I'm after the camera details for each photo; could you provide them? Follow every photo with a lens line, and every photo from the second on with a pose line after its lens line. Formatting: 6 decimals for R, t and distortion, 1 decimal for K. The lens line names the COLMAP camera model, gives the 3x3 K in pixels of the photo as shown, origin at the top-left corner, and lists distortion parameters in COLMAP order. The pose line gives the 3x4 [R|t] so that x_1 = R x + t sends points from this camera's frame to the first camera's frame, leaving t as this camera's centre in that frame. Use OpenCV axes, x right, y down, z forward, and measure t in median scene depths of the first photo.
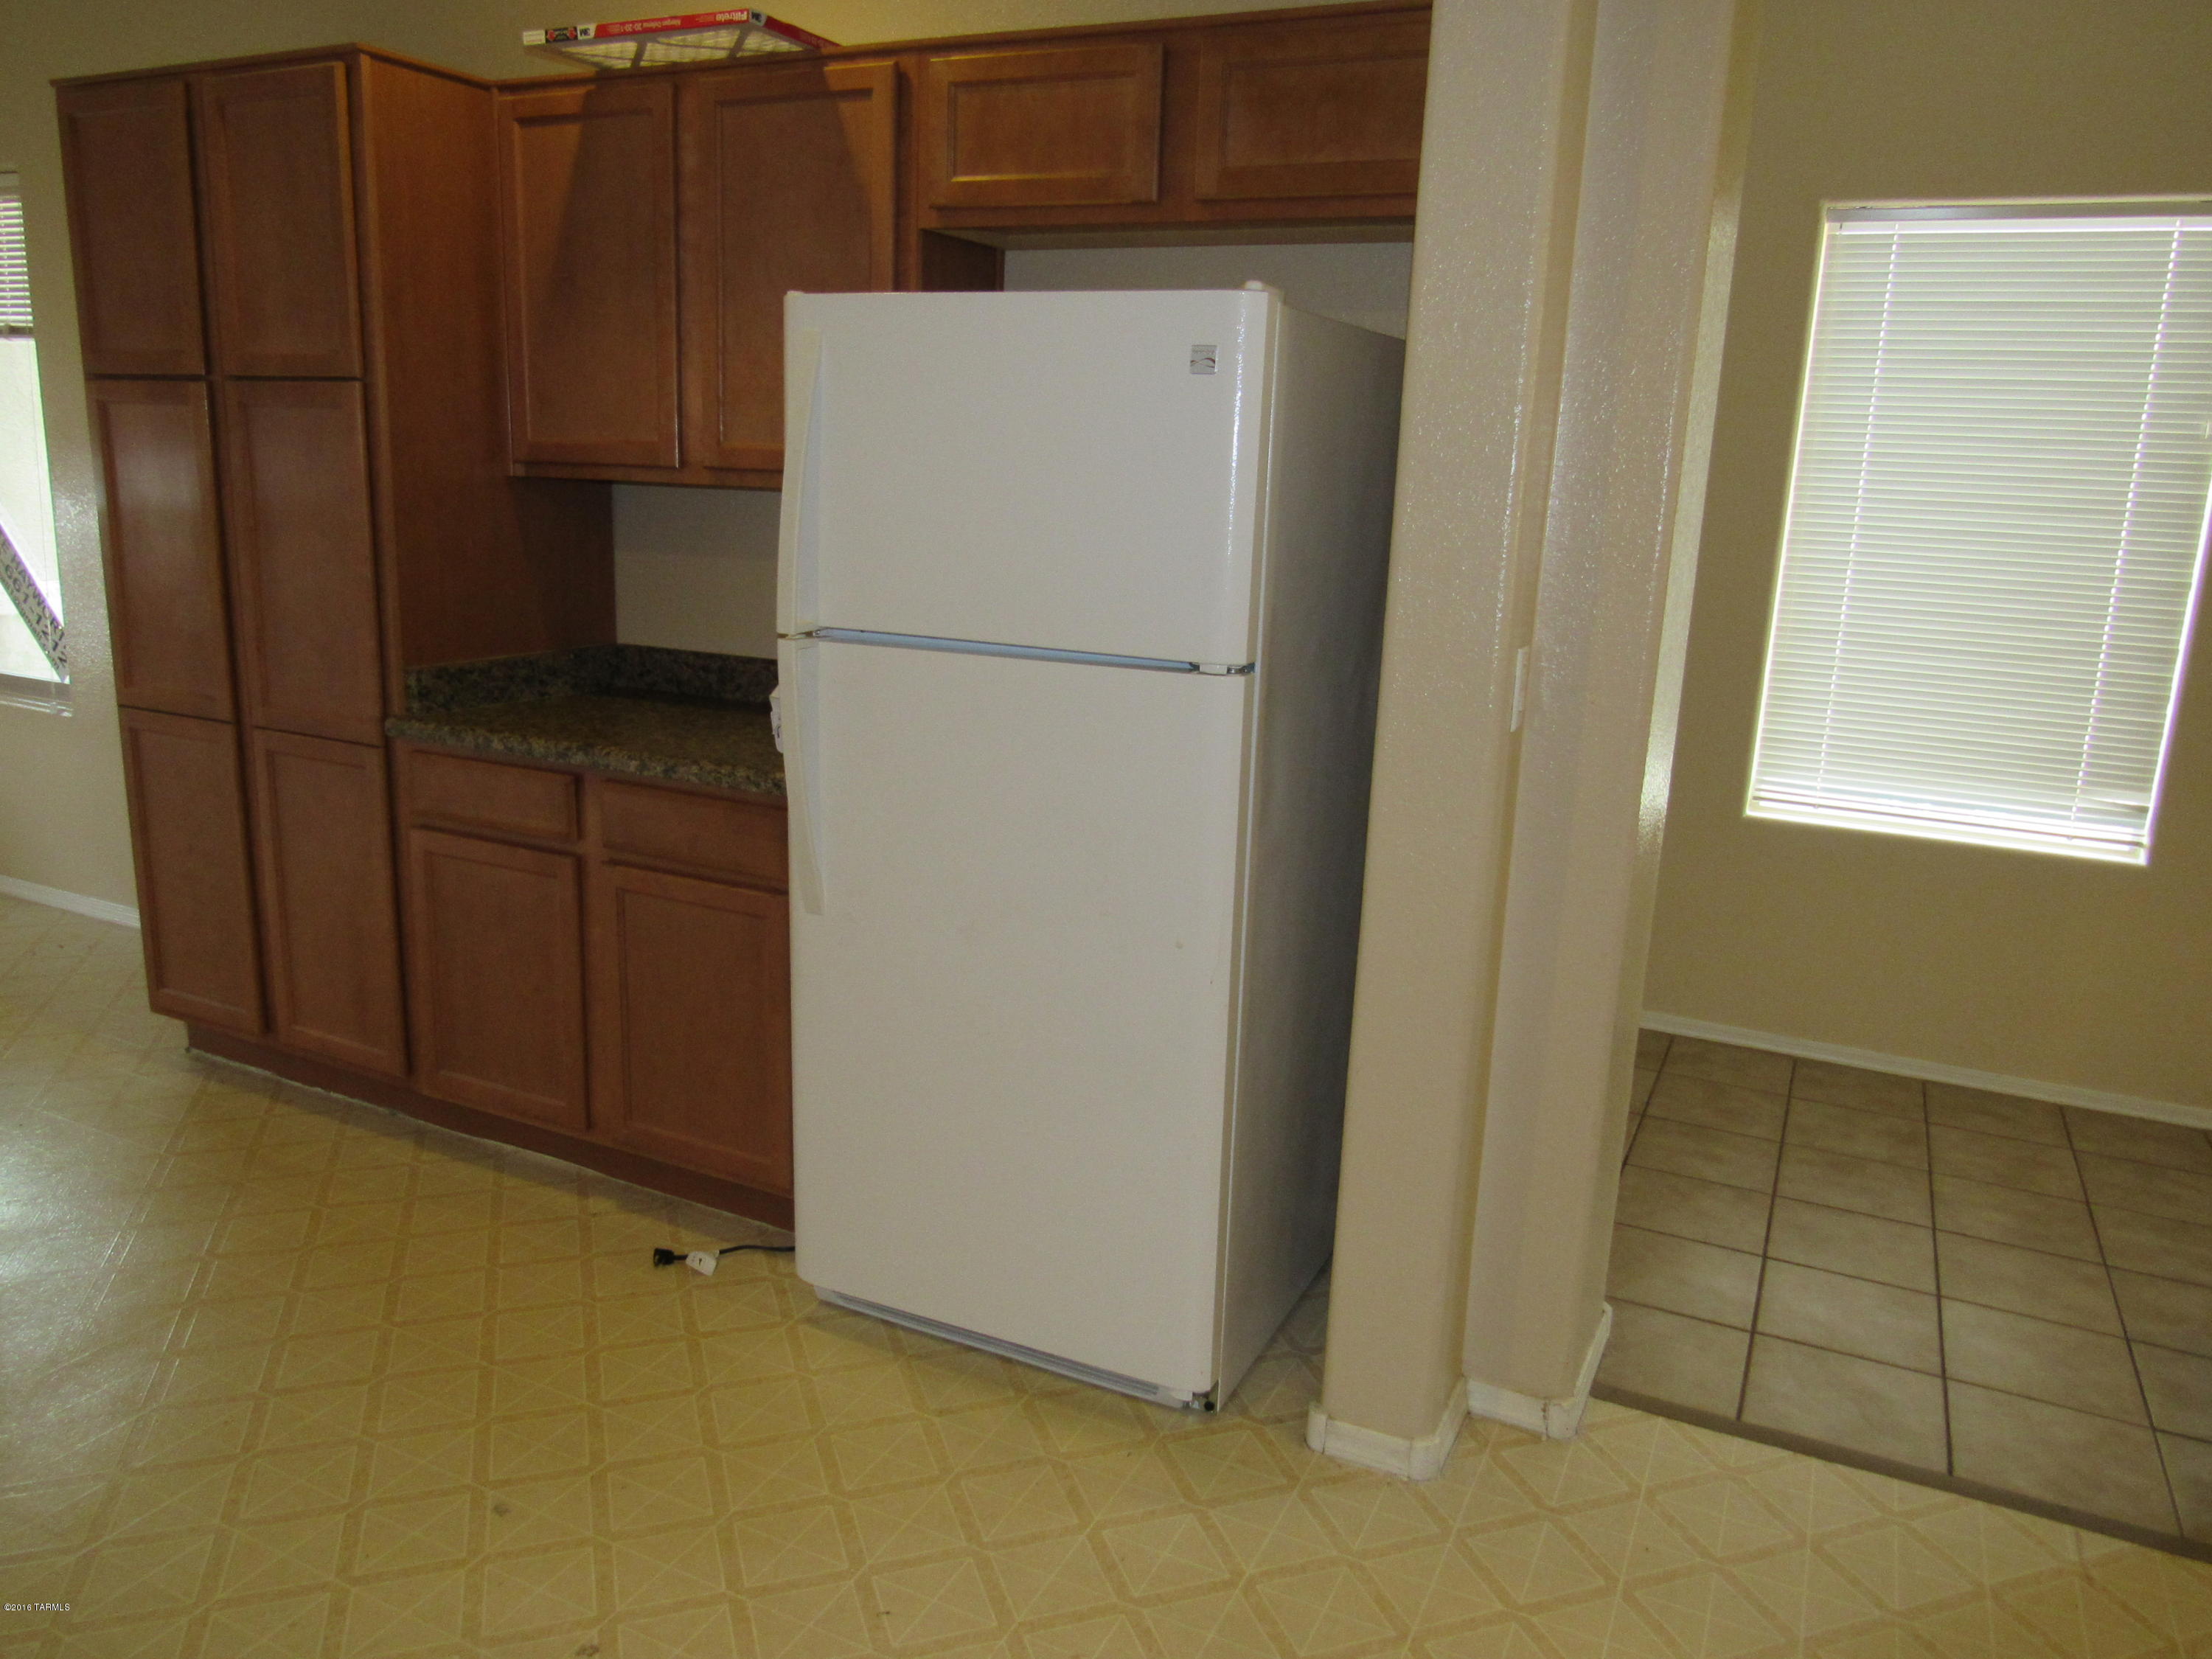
lens RADIAL K [[1561.7, 0, 1104.0], [0, 1561.7, 832.3], [0, 0, 1]] dist [-0.034000, 0.006414]
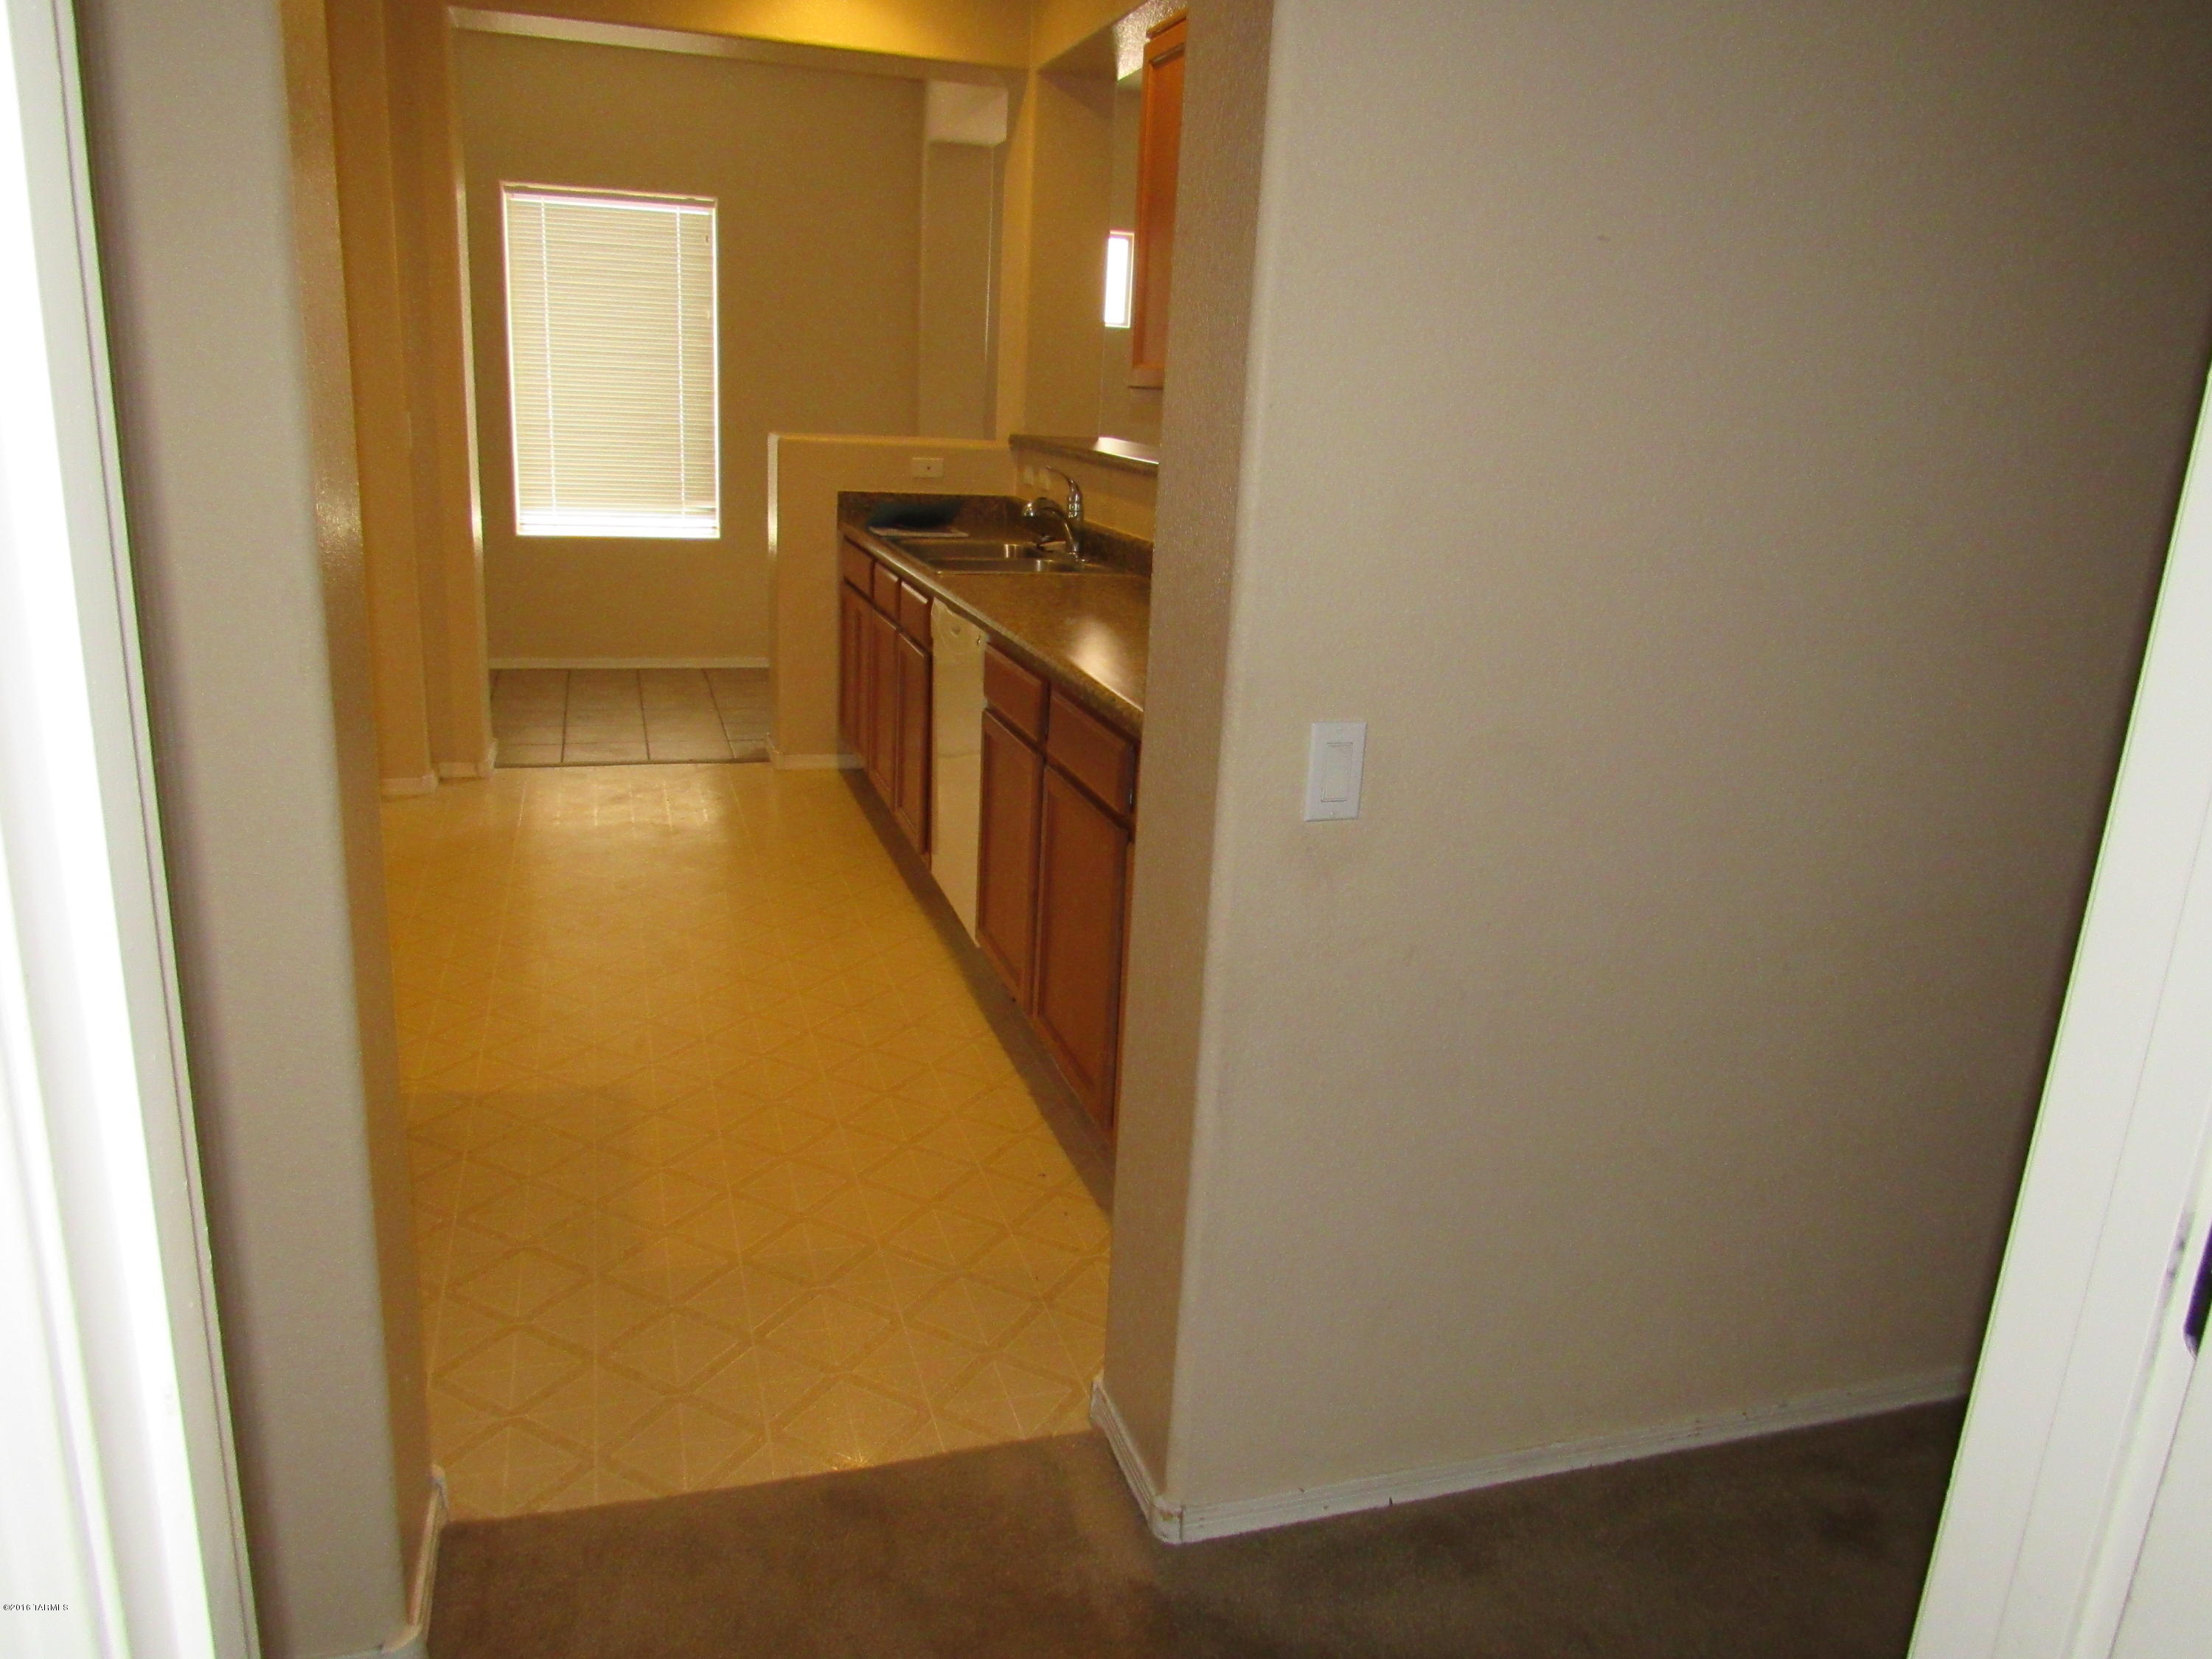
lens RADIAL K [[1561.7, 0, 1098.7], [0, 1561.7, 828.7], [0, 0, 1]] dist [-0.034000, 0.006414]
pose [[0.729006, -0.190502, 0.657464, -0.355423], [0.134091, 0.981627, 0.135747, 0.182220], [-0.671245, -0.010800, 0.741157, -0.815229]]
